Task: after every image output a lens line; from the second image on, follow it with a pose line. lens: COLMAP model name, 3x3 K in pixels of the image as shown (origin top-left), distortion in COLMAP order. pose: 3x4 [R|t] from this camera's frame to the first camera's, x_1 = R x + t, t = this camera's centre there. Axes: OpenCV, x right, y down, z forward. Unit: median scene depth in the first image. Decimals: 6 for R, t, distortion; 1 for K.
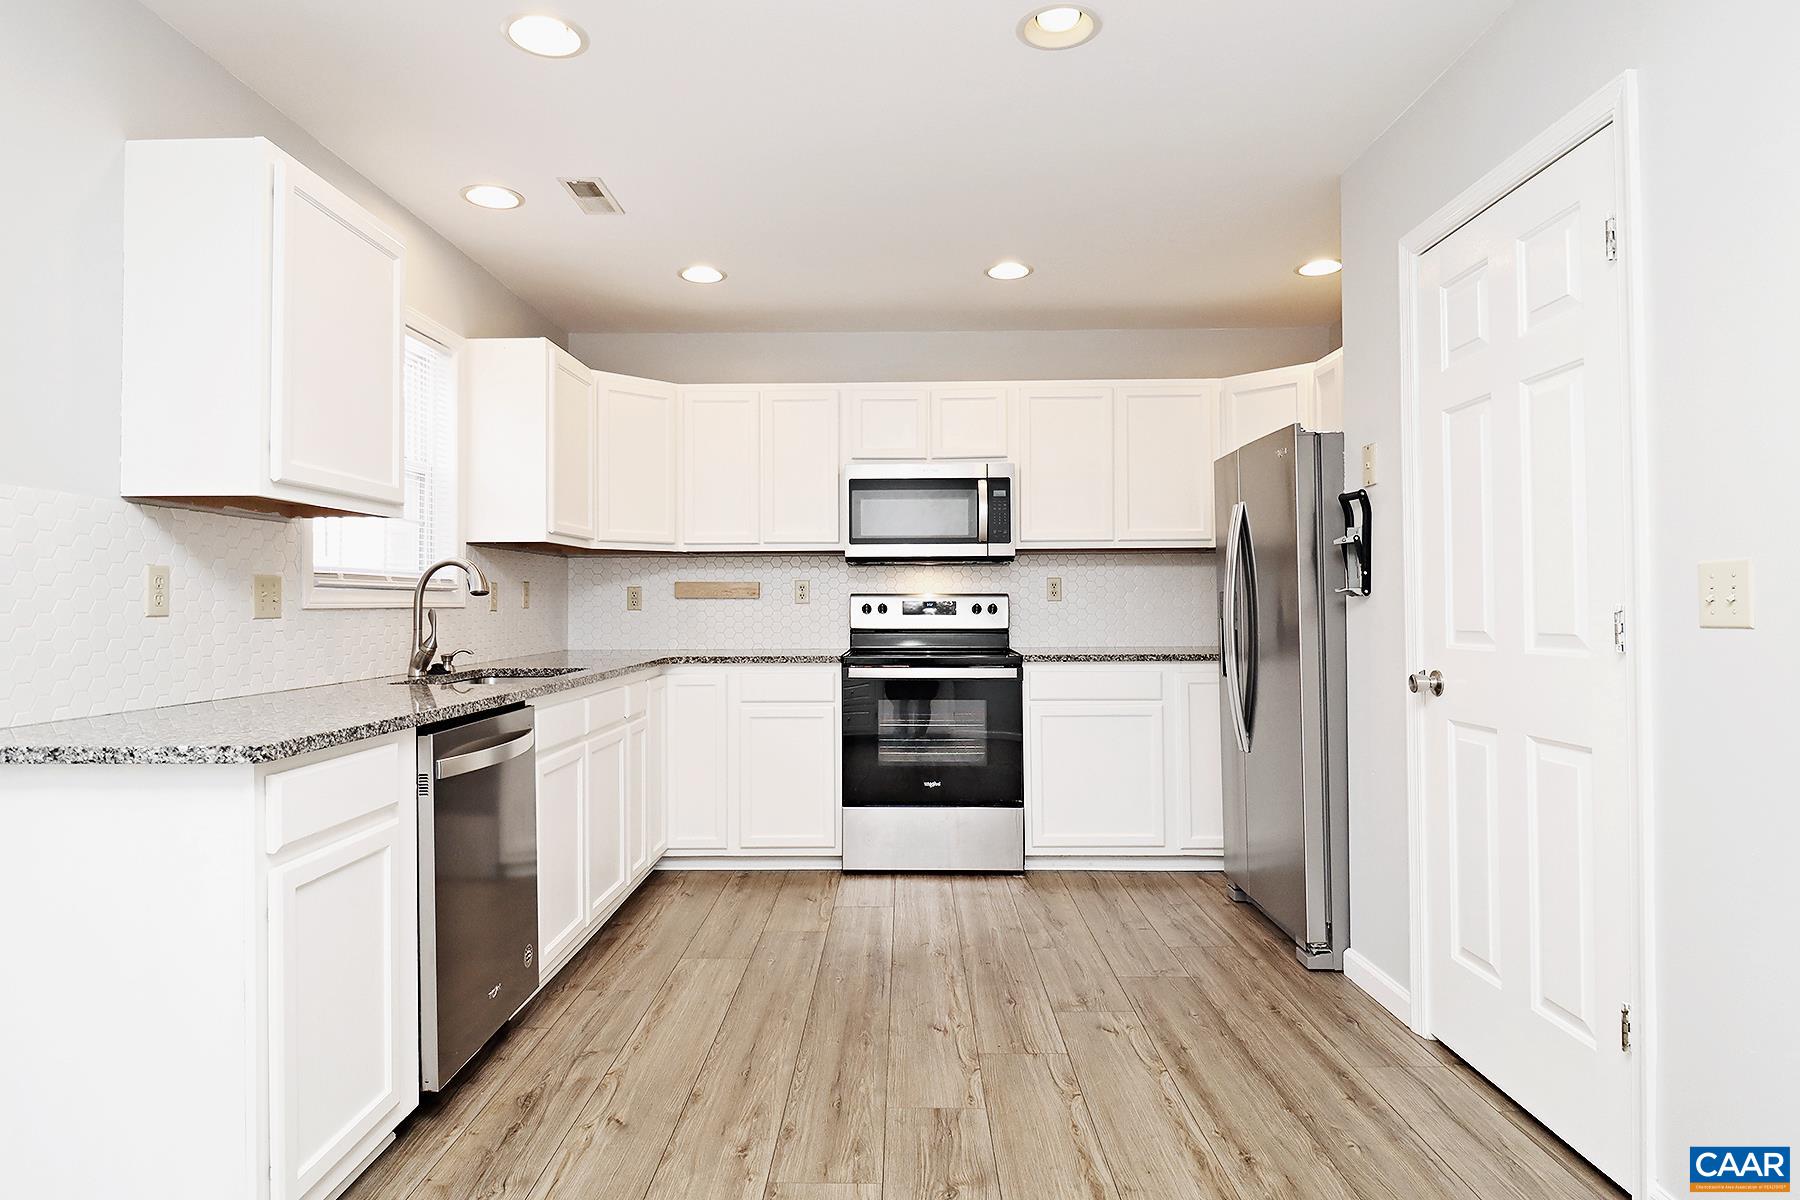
lens RADIAL K [[911.9, 0, 895.9], [0, 911.9, 593.2], [0, 0, 1]] dist [-0.005700, 0.000104]
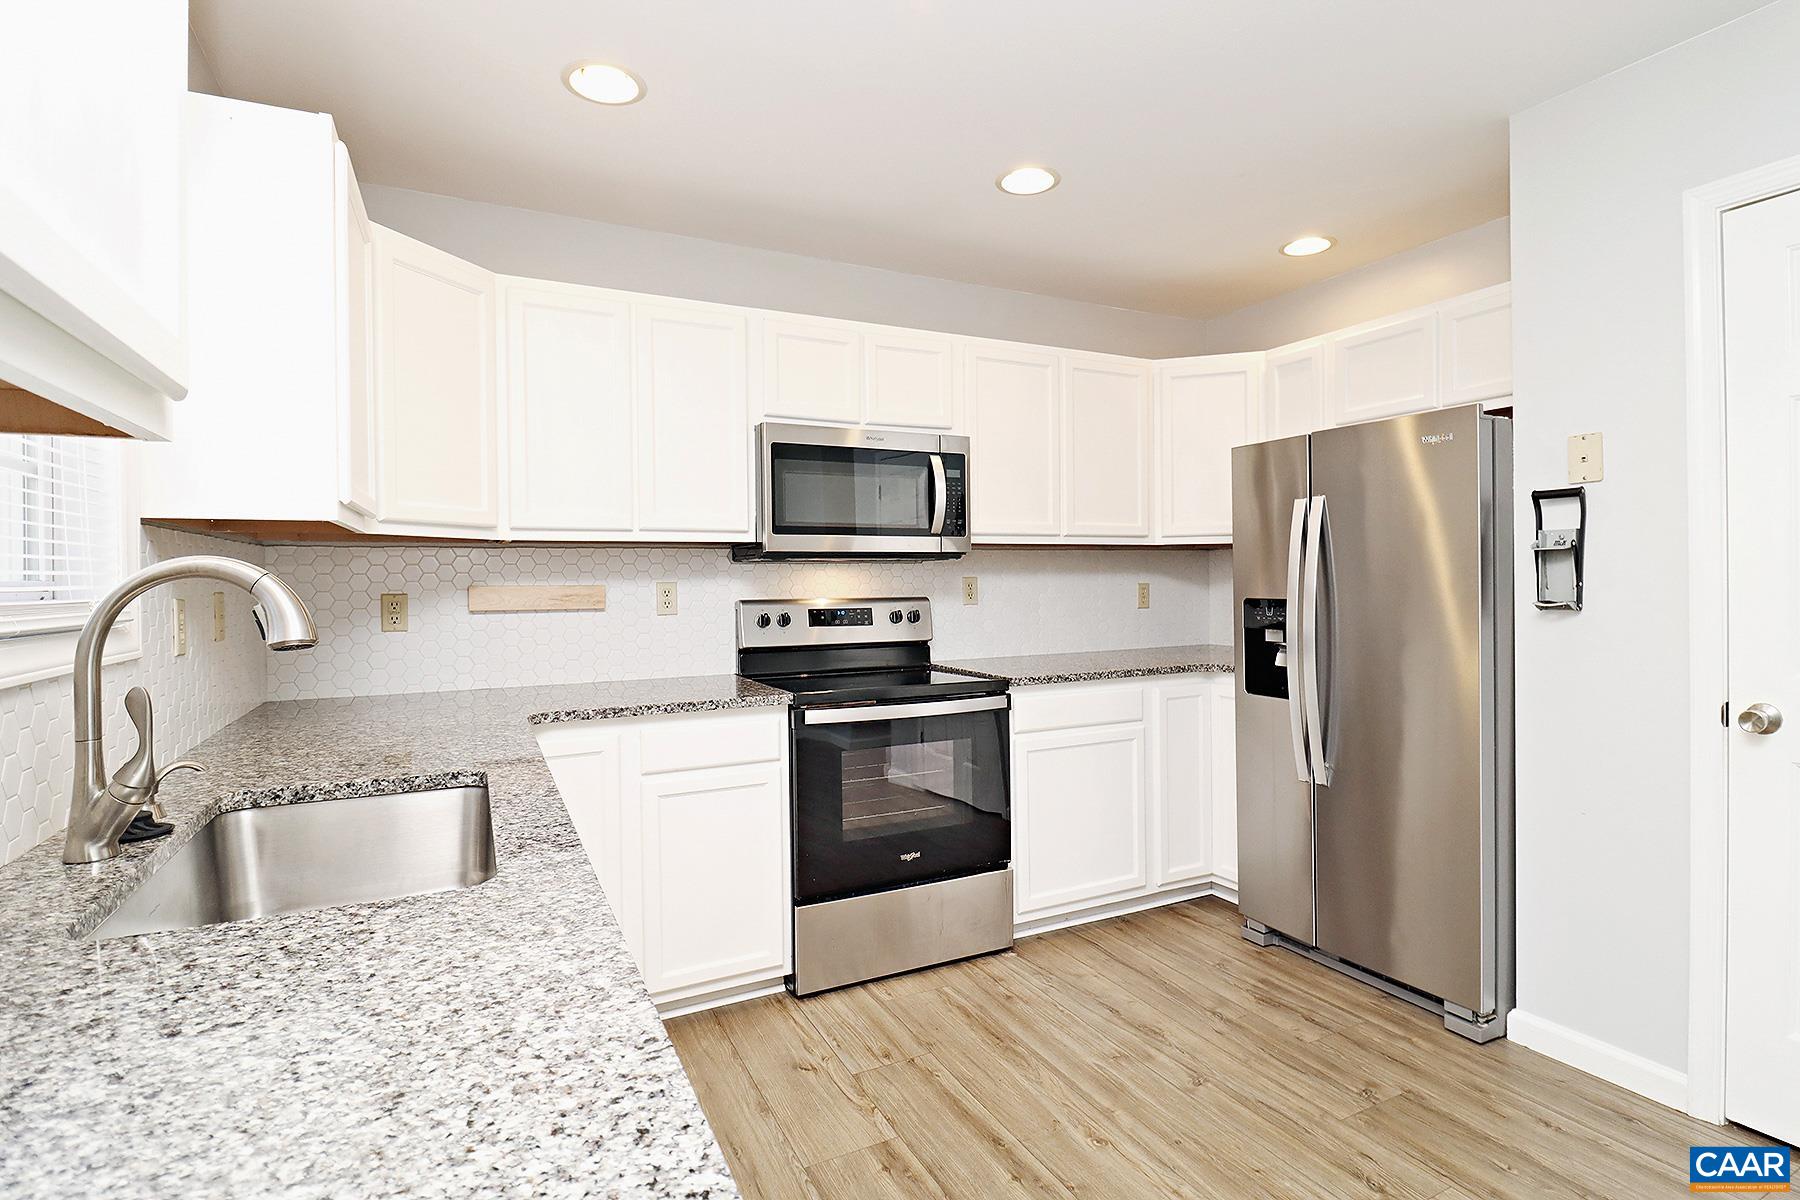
lens RADIAL K [[872.2, 0, 972.3], [0, 872.2, 599.8], [0, 0, 1]] dist [-0.020269, -0.003539]
pose [[0.896553, -0.013280, 0.442737, -0.220243], [0.004031, 0.999754, 0.021825, -0.016738], [-0.442918, -0.017782, 0.896386, 0.325805]]
